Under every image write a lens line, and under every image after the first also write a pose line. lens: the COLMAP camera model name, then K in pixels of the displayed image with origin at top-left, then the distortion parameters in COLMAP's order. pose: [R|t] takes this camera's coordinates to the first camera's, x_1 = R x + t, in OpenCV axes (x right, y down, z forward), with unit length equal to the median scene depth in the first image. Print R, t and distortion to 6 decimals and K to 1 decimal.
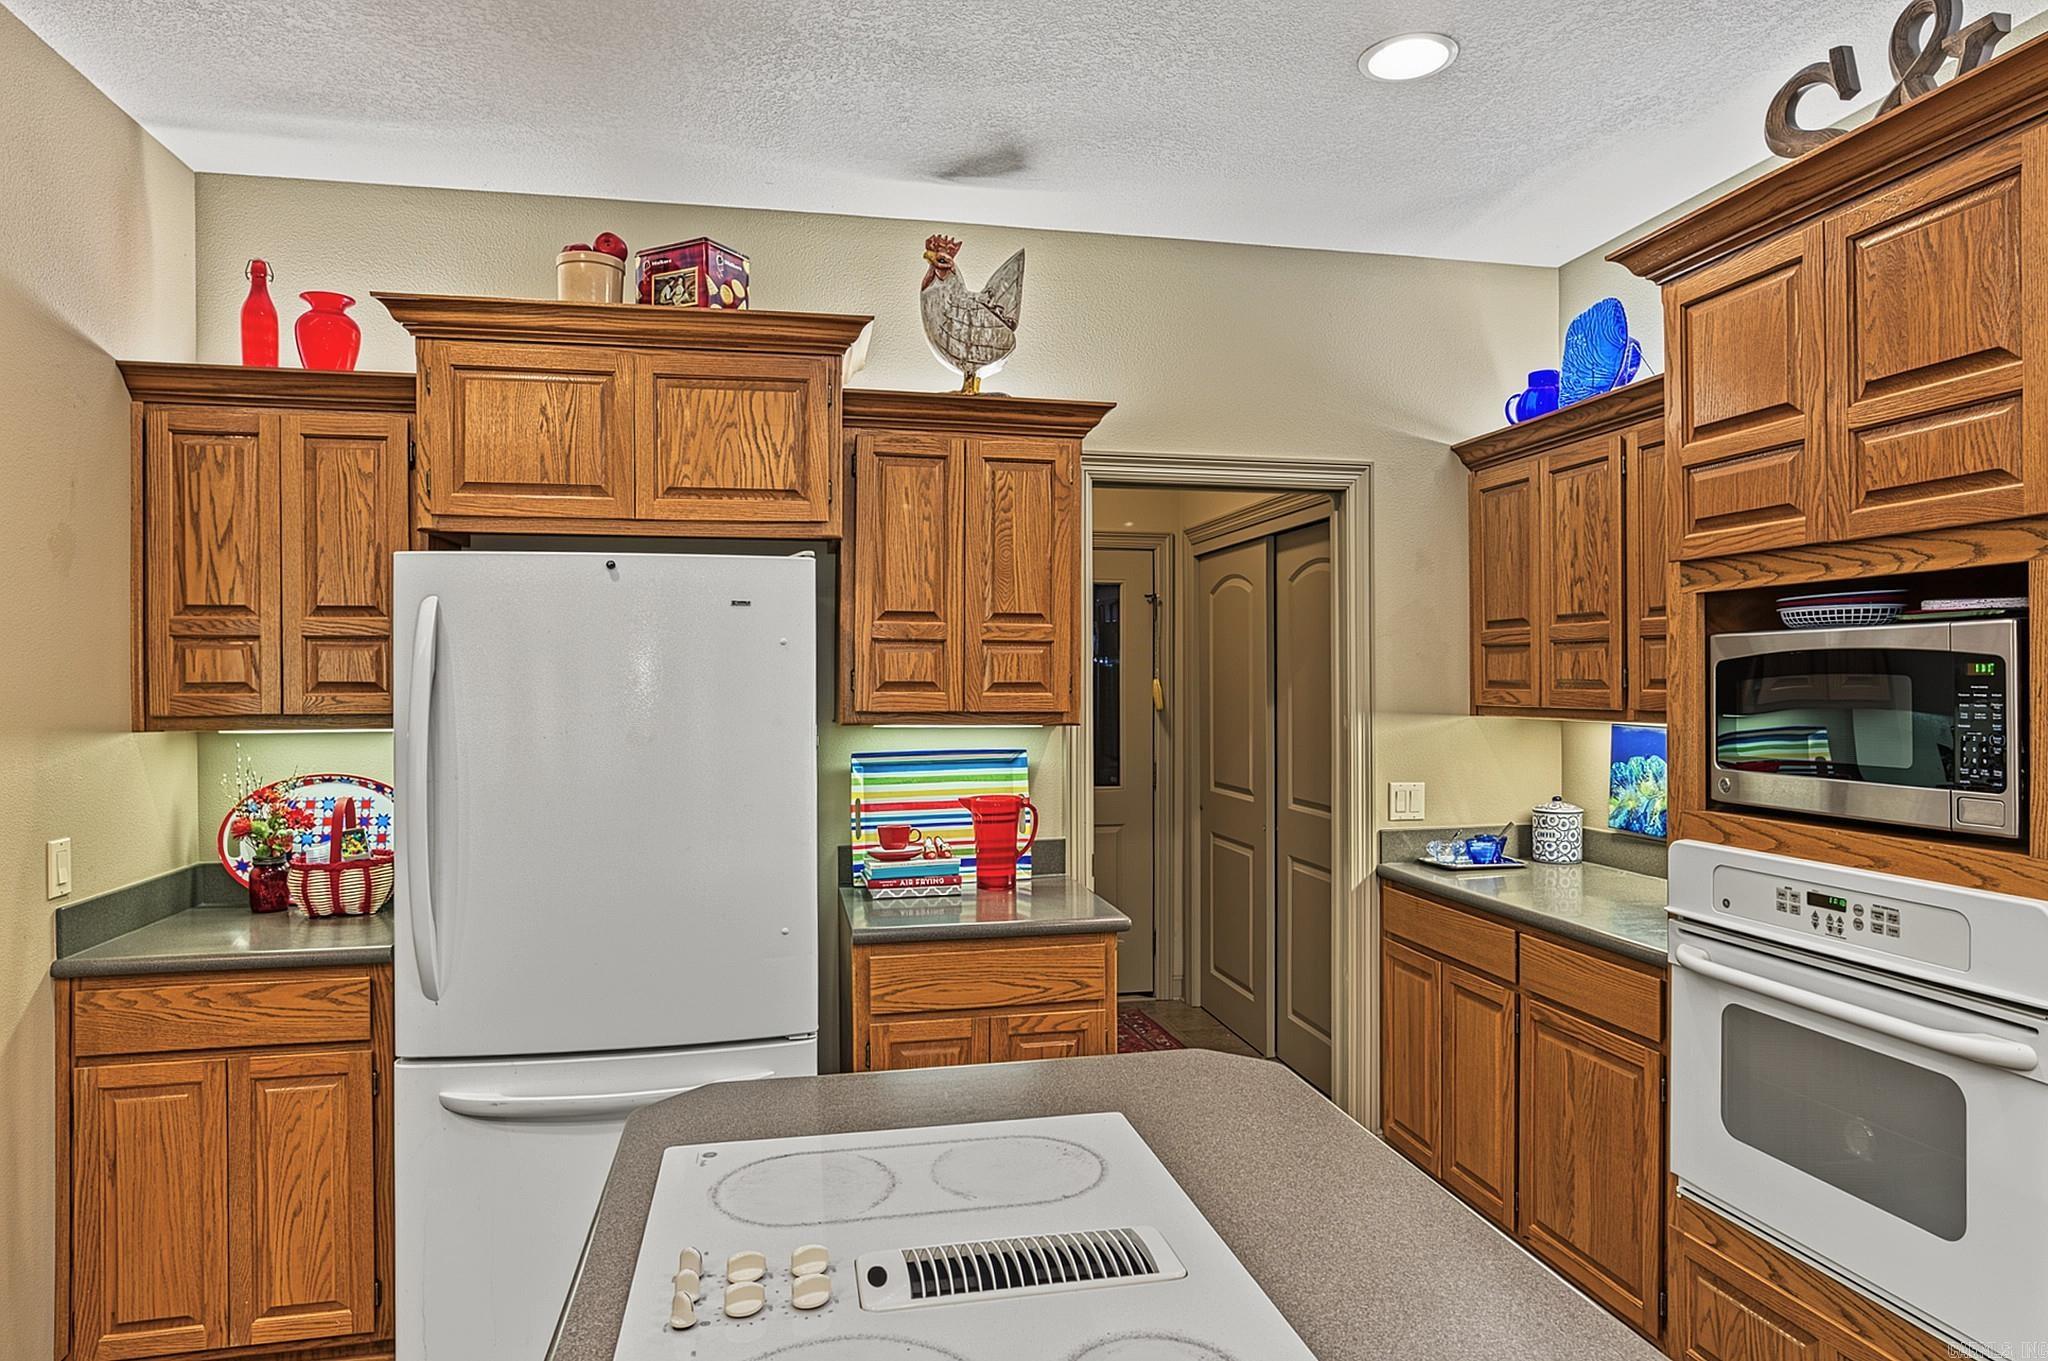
lens RADIAL K [[1225.5, 0, 1033.7], [0, 1225.5, 681.5], [0, 0, 1]] dist [-0.039875, 0.029109]
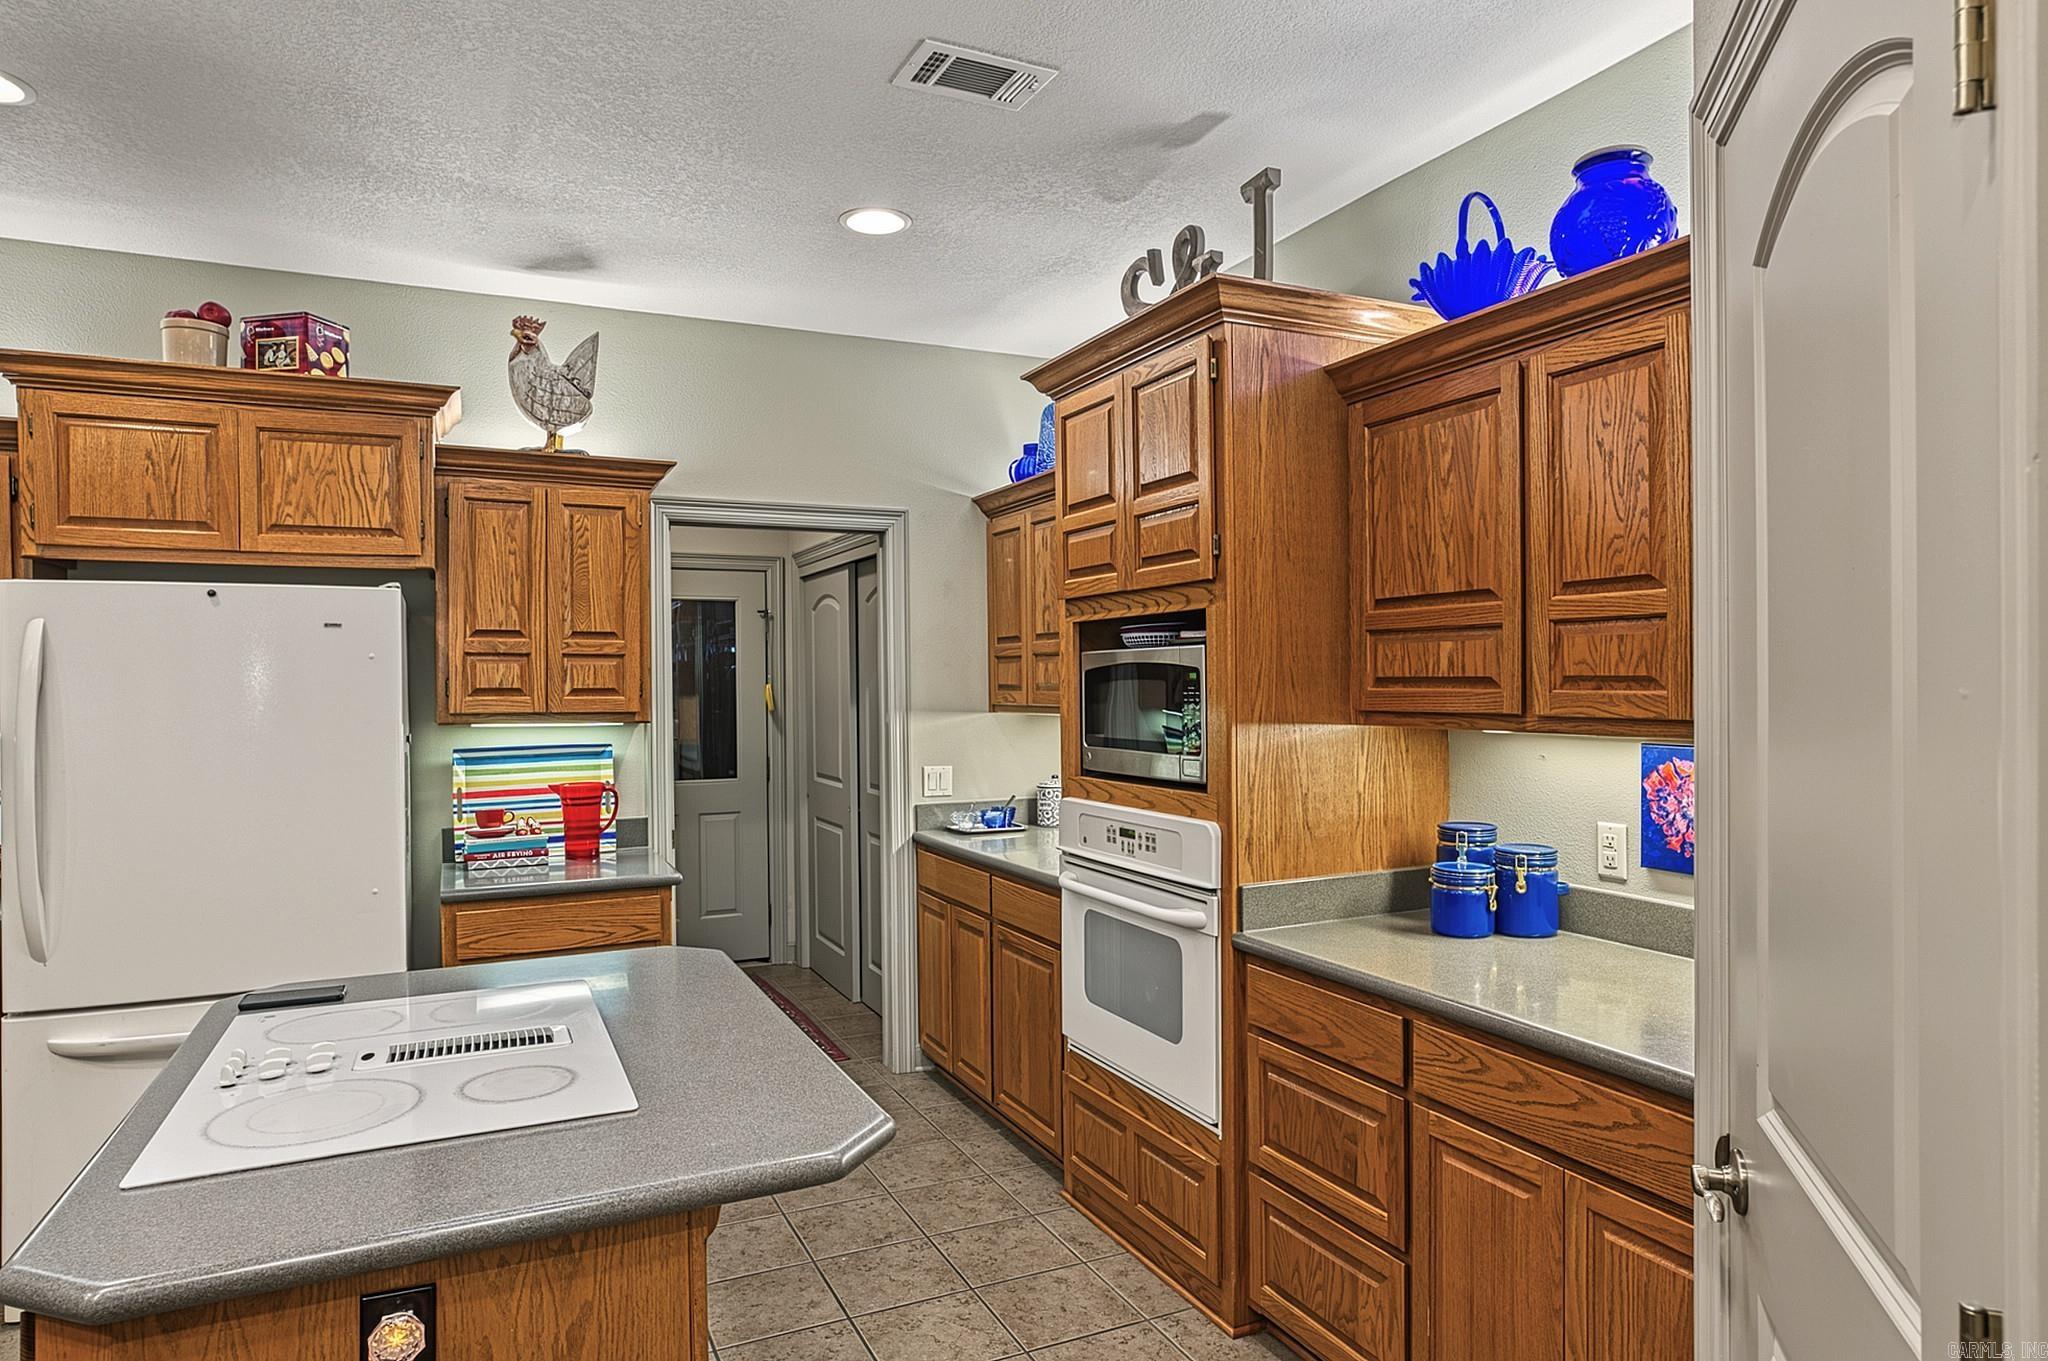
lens RADIAL K [[1204.7, 0, 1029.9], [0, 1204.7, 690.8], [0, 0, 1]] dist [-0.040278, 0.029513]
pose [[0.971078, -0.006740, 0.238666, 0.135634], [0.005679, 0.999971, 0.005132, -0.000367], [-0.238693, -0.003628, 0.971088, -0.289862]]
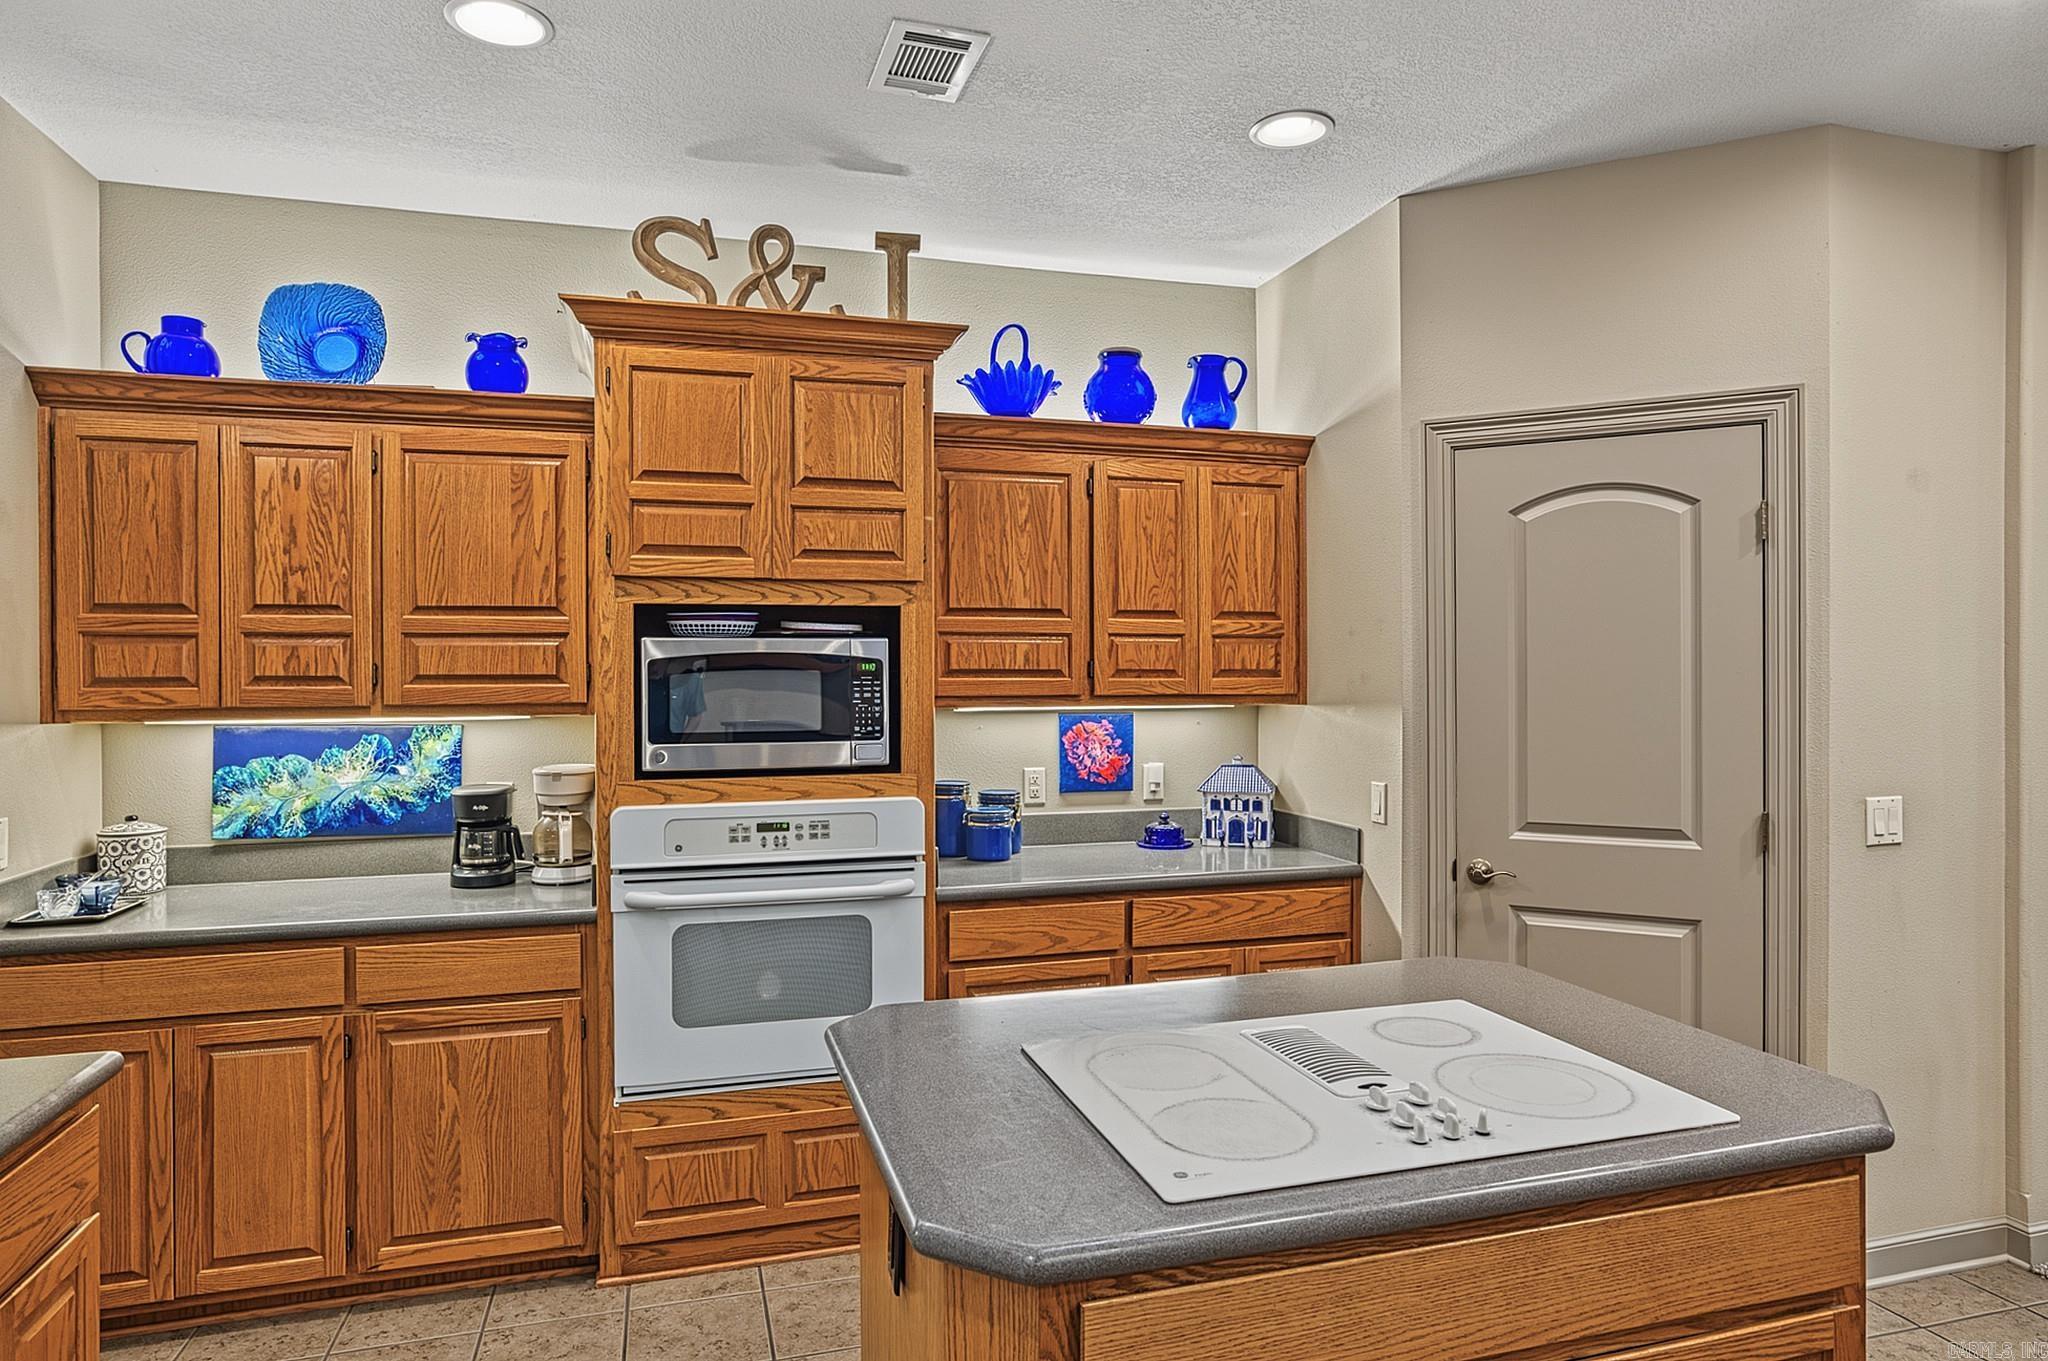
lens RADIAL K [[1210.3, 0, 1024.4], [0, 1210.3, 673.0], [0, 0, 1]] dist [-0.037864, 0.029575]
pose [[-0.081061, 0.002735, 0.996705, -0.581615], [0.005997, 0.999979, -0.002257, 0.002035], [-0.996691, 0.005794, -0.081075, 0.588061]]
